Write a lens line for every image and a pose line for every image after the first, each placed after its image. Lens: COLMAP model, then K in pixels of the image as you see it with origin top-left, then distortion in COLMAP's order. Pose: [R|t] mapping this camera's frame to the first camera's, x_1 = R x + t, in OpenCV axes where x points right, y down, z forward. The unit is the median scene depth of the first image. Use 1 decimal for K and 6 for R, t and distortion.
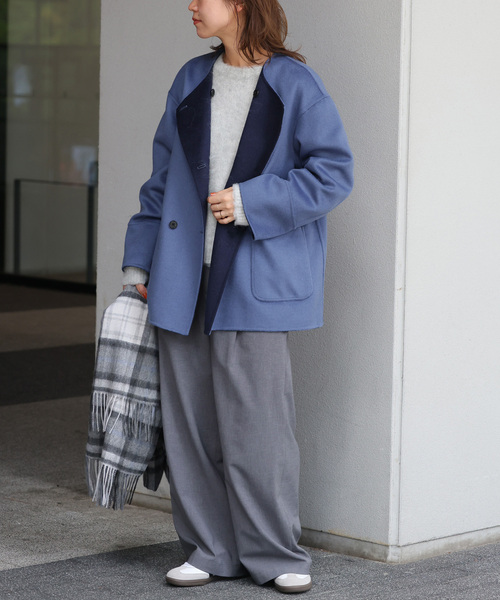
lens RADIAL K [[2528.0, 0, 252.1], [0, 2528.0, 302.4], [0, 0, 1]] dist [-0.077077, 0.000000]
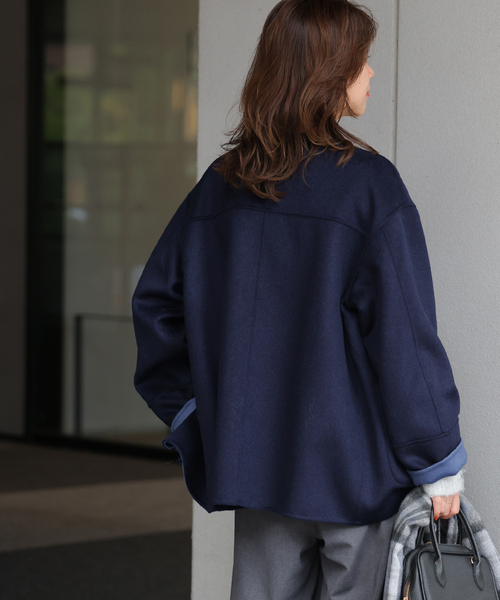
lens RADIAL K [[1860.6, 0, 250.5], [0, 1860.6, 296.1], [0, 0, 1]] dist [0.003755, 0.000000]
pose [[0.999848, -0.007224, 0.015870, -0.050532], [0.007558, 0.999749, -0.021071, -0.043477], [-0.015714, 0.021188, 0.999652, 0.437710]]
